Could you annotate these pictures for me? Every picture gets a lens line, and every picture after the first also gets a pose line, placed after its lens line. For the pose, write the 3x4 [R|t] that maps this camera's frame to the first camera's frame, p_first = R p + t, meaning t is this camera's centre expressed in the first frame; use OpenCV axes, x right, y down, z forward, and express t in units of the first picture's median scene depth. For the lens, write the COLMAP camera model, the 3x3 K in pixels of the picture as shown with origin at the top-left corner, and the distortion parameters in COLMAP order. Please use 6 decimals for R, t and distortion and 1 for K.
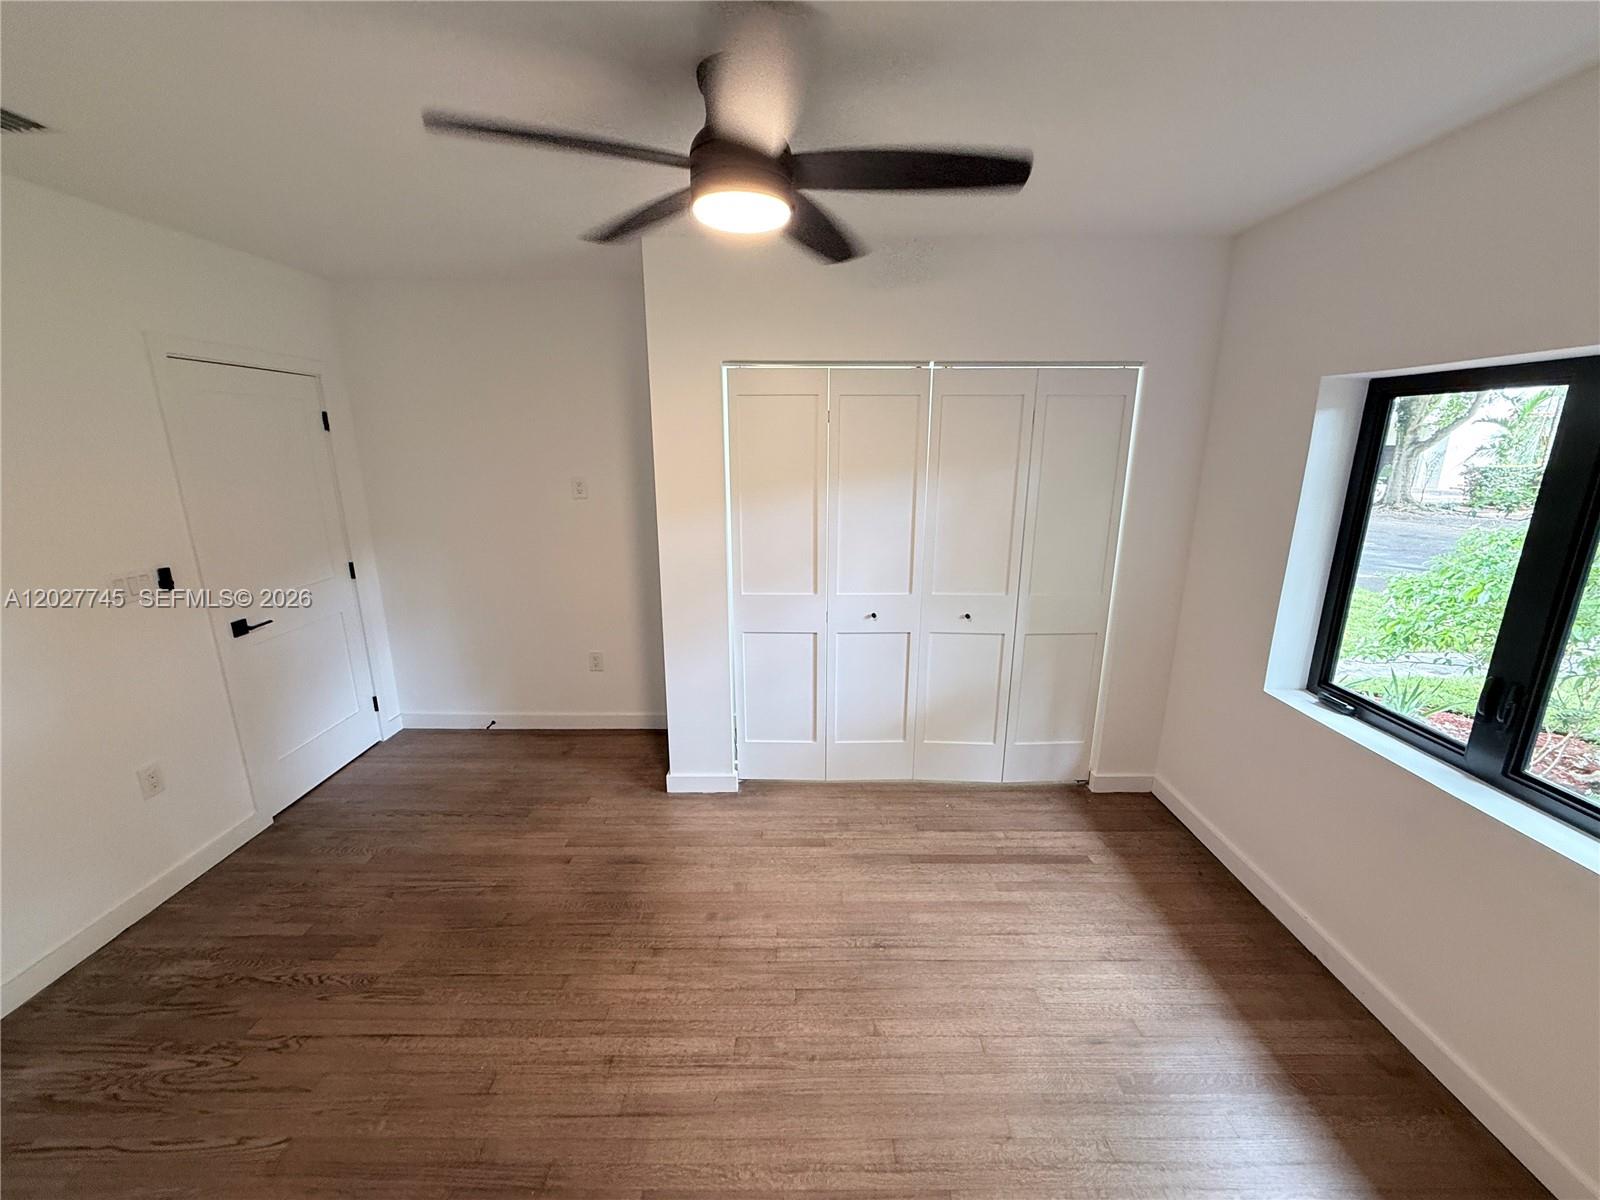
lens RADIAL K [[635.4, 0, 799.4], [0, 635.4, 601.8], [0, 0, 1]] dist [-0.000593, -0.000252]
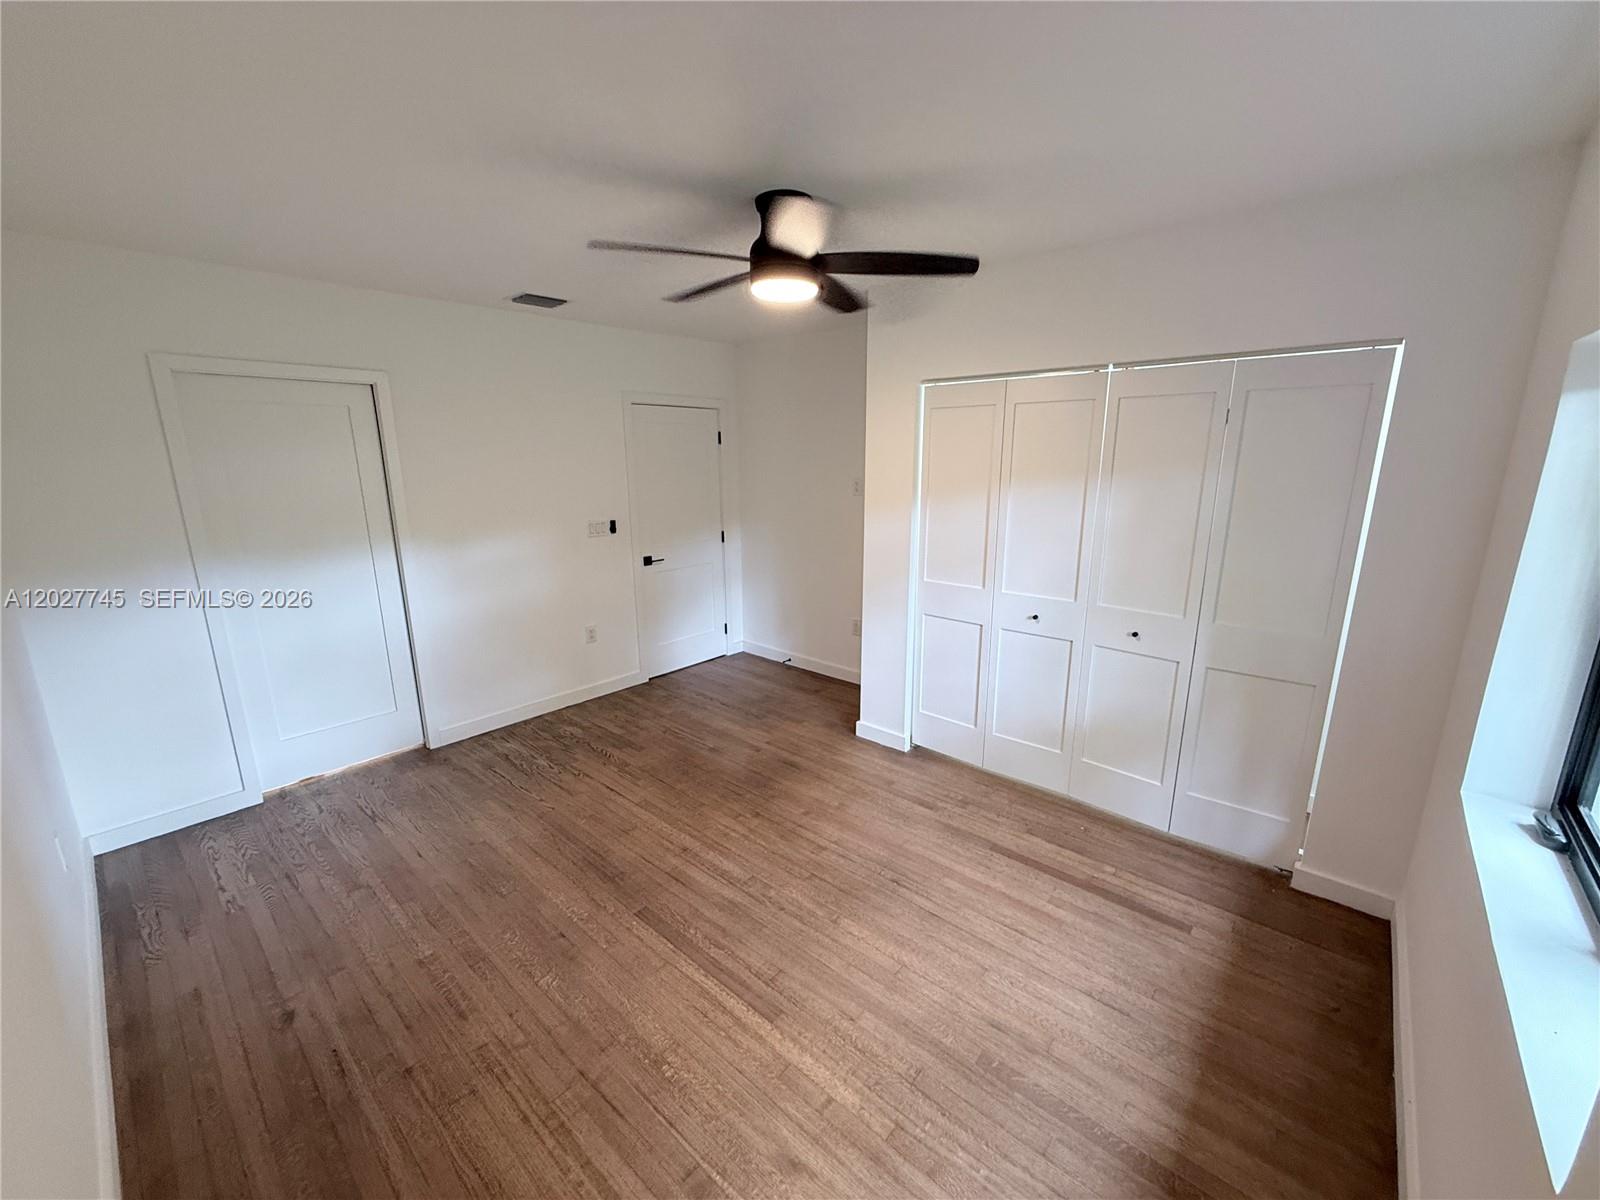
lens RADIAL K [[635.4, 0, 794.8], [0, 635.4, 598.1], [0, 0, 1]] dist [-0.000593, -0.000252]
pose [[0.747167, 0.142370, -0.649209, 0.565416], [-0.156258, 0.987037, 0.036620, 0.016699], [0.646007, 0.074083, 0.759728, -0.028559]]
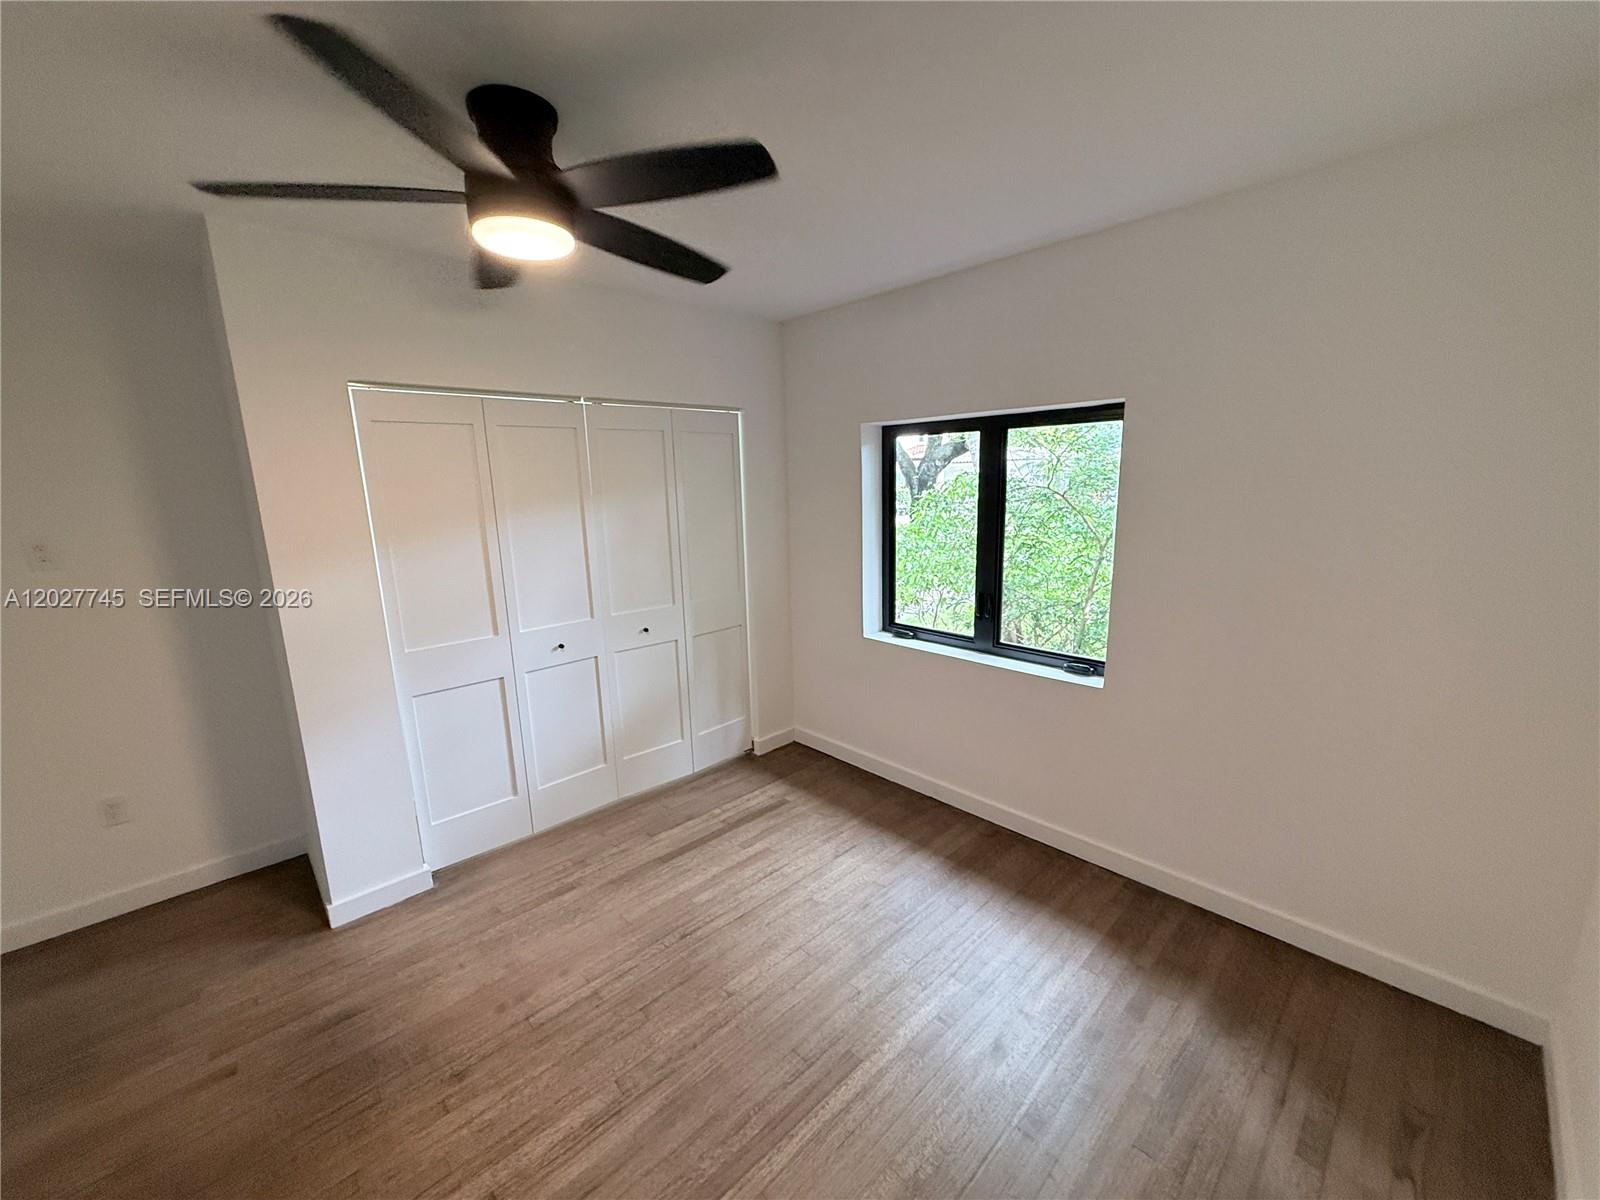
lens RADIAL K [[635.4, 0, 799.3], [0, 635.4, 601.9], [0, 0, 1]] dist [-0.000593, -0.000252]
pose [[0.725720, -0.150240, 0.671386, -0.311607], [0.192124, 0.981298, 0.011918, 0.015148], [-0.660620, 0.120340, 0.741012, 0.015934]]
